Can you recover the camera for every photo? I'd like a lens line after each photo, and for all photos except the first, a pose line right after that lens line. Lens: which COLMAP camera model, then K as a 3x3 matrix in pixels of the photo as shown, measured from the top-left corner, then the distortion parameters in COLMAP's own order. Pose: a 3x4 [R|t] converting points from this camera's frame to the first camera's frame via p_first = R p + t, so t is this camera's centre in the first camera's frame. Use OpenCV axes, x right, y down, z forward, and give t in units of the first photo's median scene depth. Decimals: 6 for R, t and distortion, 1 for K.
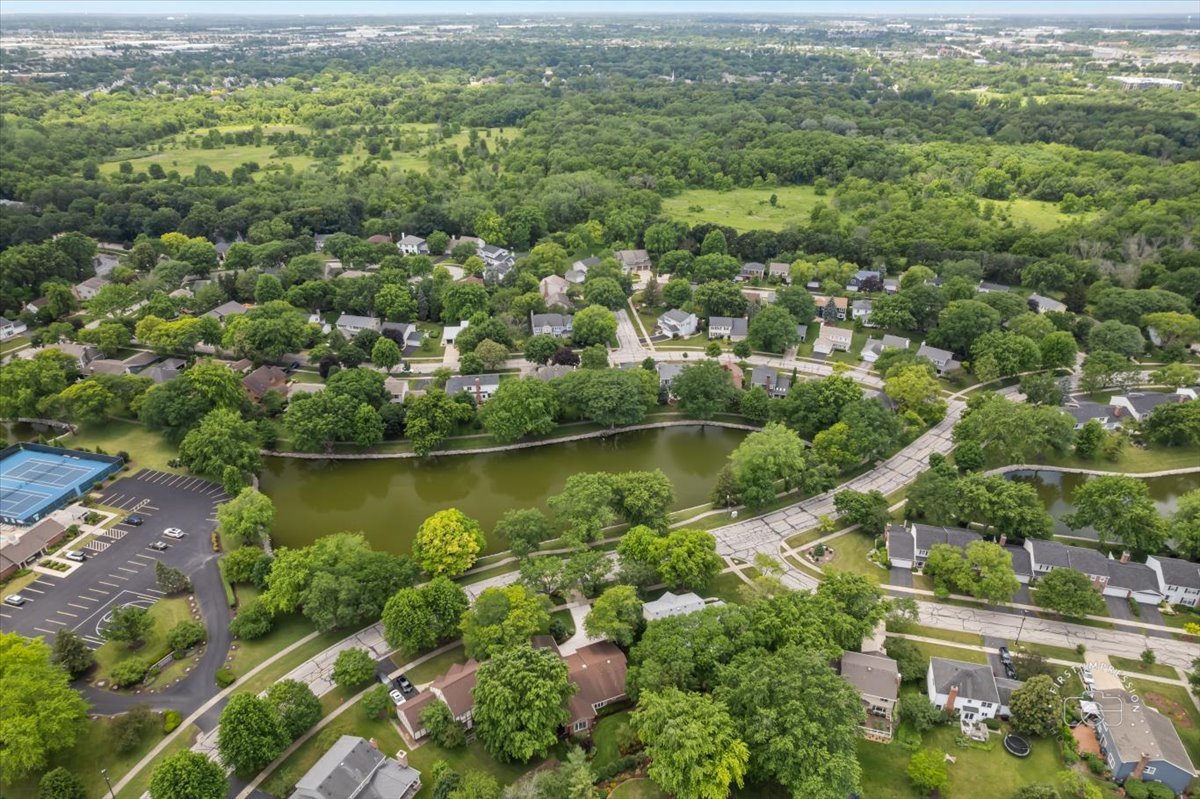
lens RADIAL K [[768.0, 0, 615.8], [0, 768.0, 400.4], [0, 0, 1]] dist [-0.077407, 0.065426]
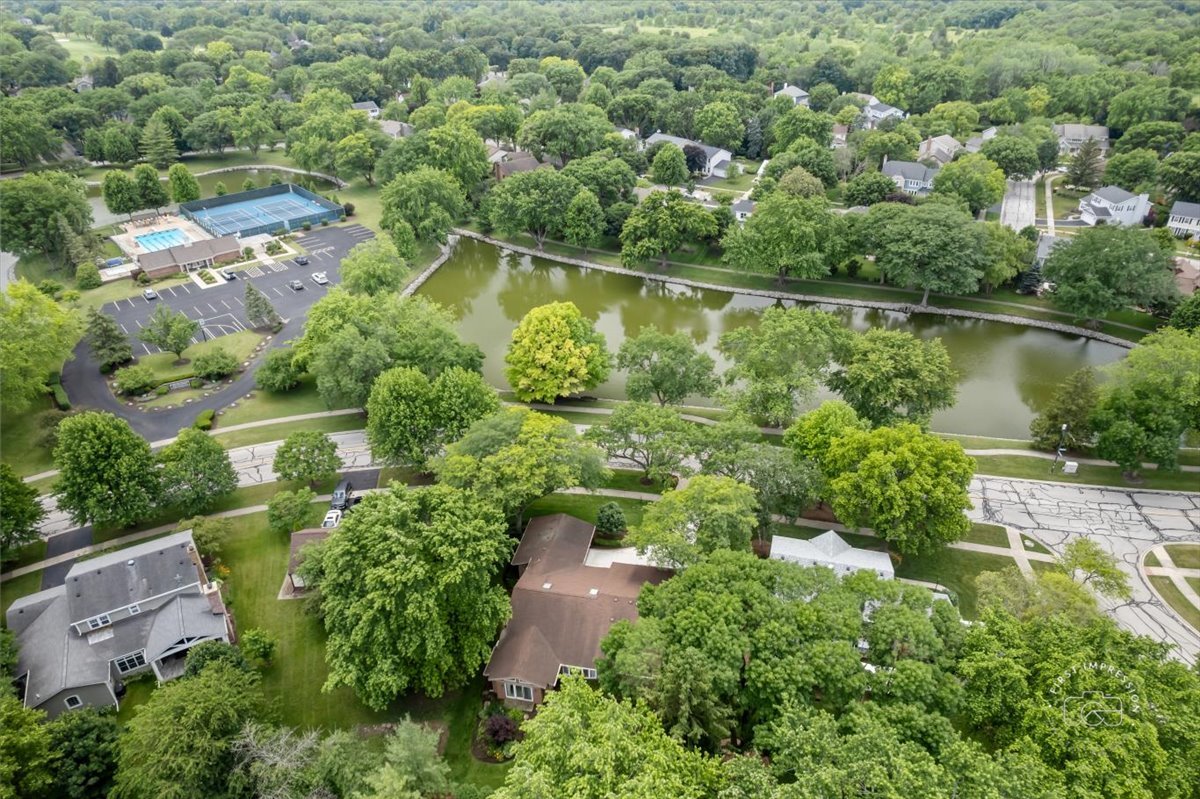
lens RADIAL K [[768.0, 0, 615.8], [0, 768.0, 400.4], [0, 0, 1]] dist [-0.077407, 0.065426]
pose [[0.829965, 0.272079, -0.486961, 0.156709], [-0.241241, 0.962193, 0.126439, 0.133750], [0.502952, 0.012535, 0.864223, 0.478825]]
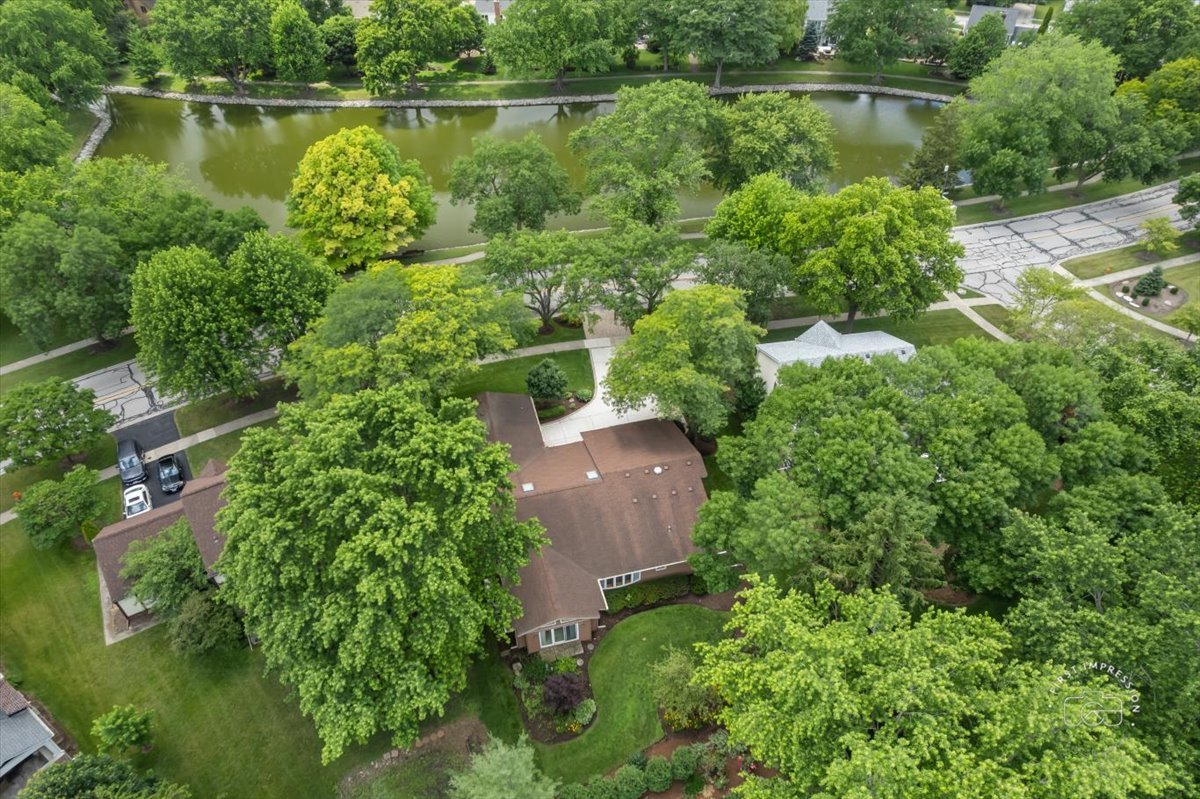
lens RADIAL K [[768.0, 0, 615.8], [0, 768.0, 400.4], [0, 0, 1]] dist [-0.077407, 0.065426]
pose [[0.989504, 0.091785, -0.111612, 0.007994], [-0.062274, 0.967824, 0.243801, 0.186677], [0.130398, -0.234291, 0.963382, 0.546570]]
